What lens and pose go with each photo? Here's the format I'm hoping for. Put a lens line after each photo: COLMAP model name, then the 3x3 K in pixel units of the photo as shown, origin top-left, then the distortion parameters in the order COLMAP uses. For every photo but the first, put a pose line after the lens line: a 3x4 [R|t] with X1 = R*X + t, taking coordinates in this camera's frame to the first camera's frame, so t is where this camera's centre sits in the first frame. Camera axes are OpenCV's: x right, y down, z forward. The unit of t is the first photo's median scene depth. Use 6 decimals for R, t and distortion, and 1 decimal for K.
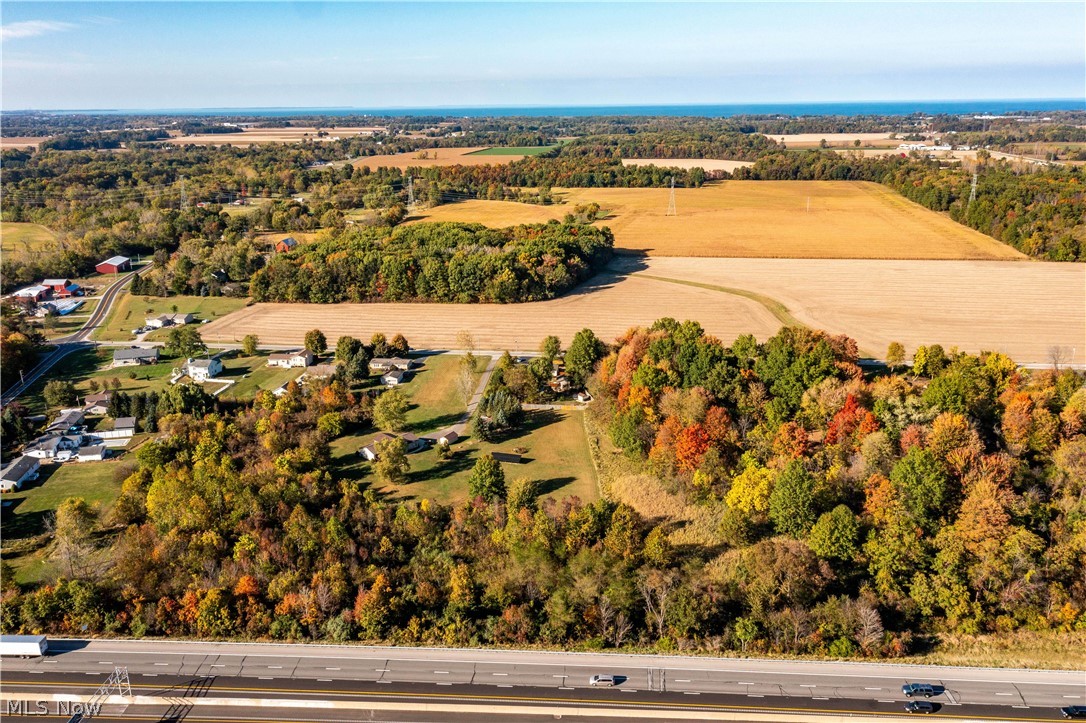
lens RADIAL K [[863.7, 0, 543.0], [0, 863.7, 361.5], [0, 0, 1]] dist [0.003757, 0.005047]
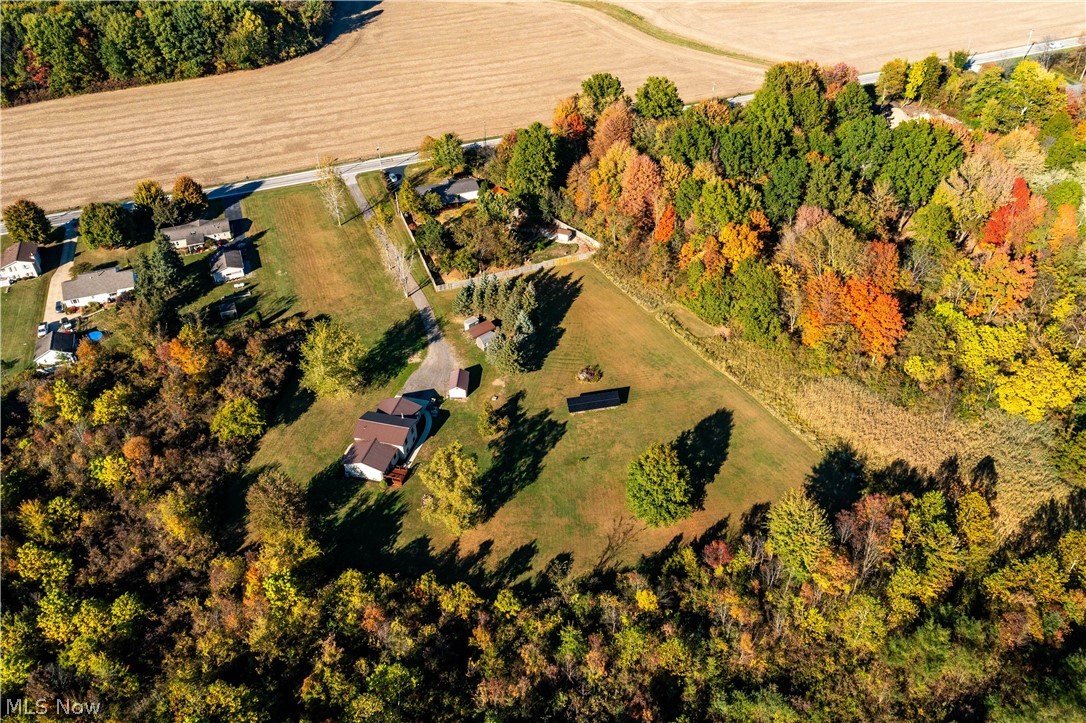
lens RADIAL K [[863.7, 0, 543.0], [0, 863.7, 361.5], [0, 0, 1]] dist [0.003757, 0.005047]
pose [[0.886073, -0.293554, 0.358750, -0.153747], [0.147731, 0.912400, 0.381709, -0.082066], [-0.439375, -0.285223, 0.851820, 0.277558]]
